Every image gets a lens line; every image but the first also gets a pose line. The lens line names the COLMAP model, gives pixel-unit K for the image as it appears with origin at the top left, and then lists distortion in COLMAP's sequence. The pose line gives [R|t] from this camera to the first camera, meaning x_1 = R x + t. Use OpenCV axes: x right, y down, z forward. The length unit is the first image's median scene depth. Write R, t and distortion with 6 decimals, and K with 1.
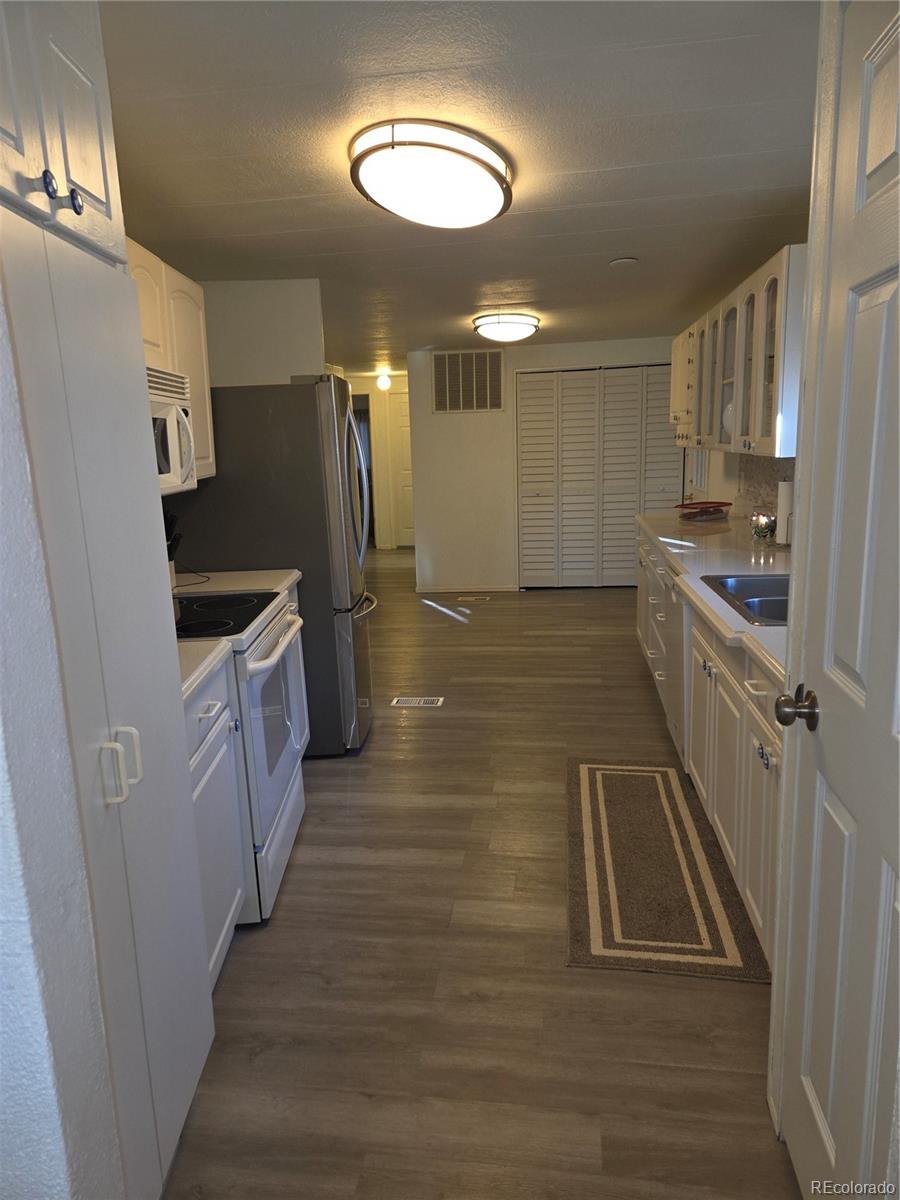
lens RADIAL K [[788.4, 0, 444.3], [0, 788.4, 605.6], [0, 0, 1]] dist [0.069863, -0.047923]
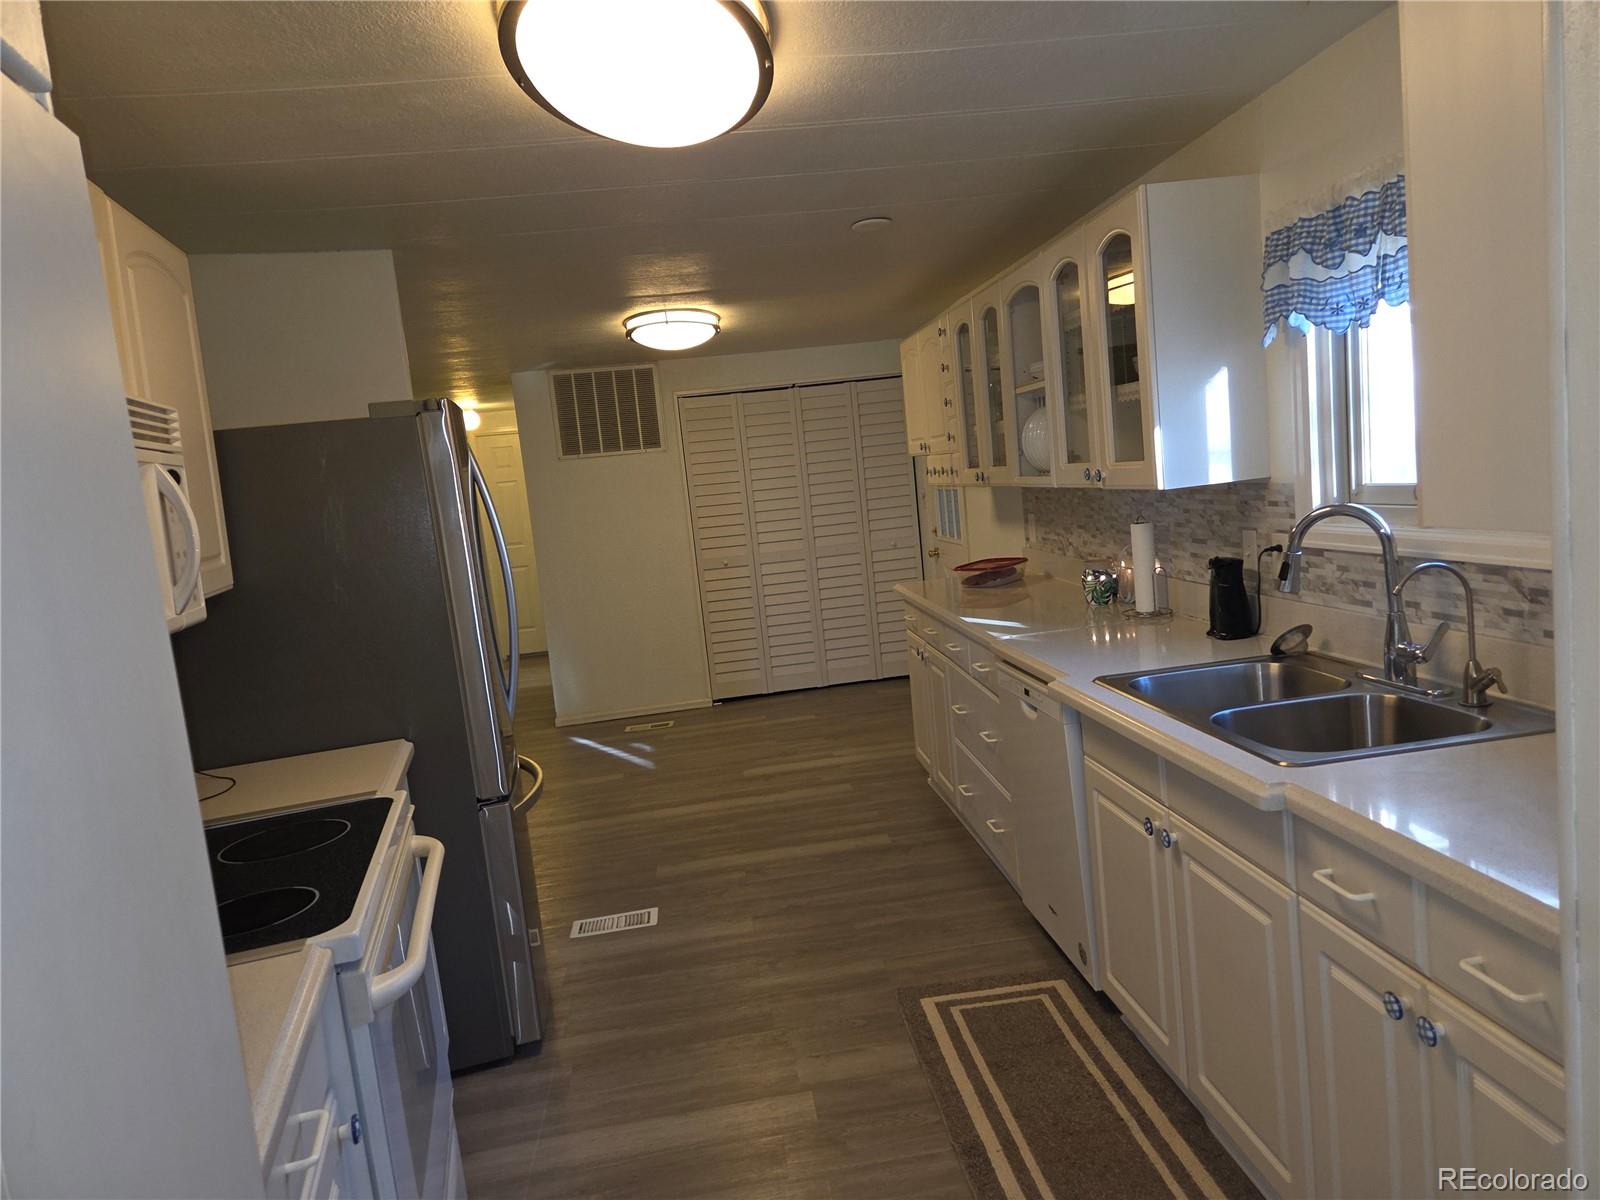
lens RADIAL K [[1051.3, 0, 817.5], [0, 1051.3, 600.5], [0, 0, 1]] dist [0.069863, -0.047923]
pose [[0.963666, -0.091012, 0.251127, -0.063494], [0.115834, 0.989550, -0.085871, -0.033419], [-0.240688, 0.111840, 0.964138, 0.145331]]
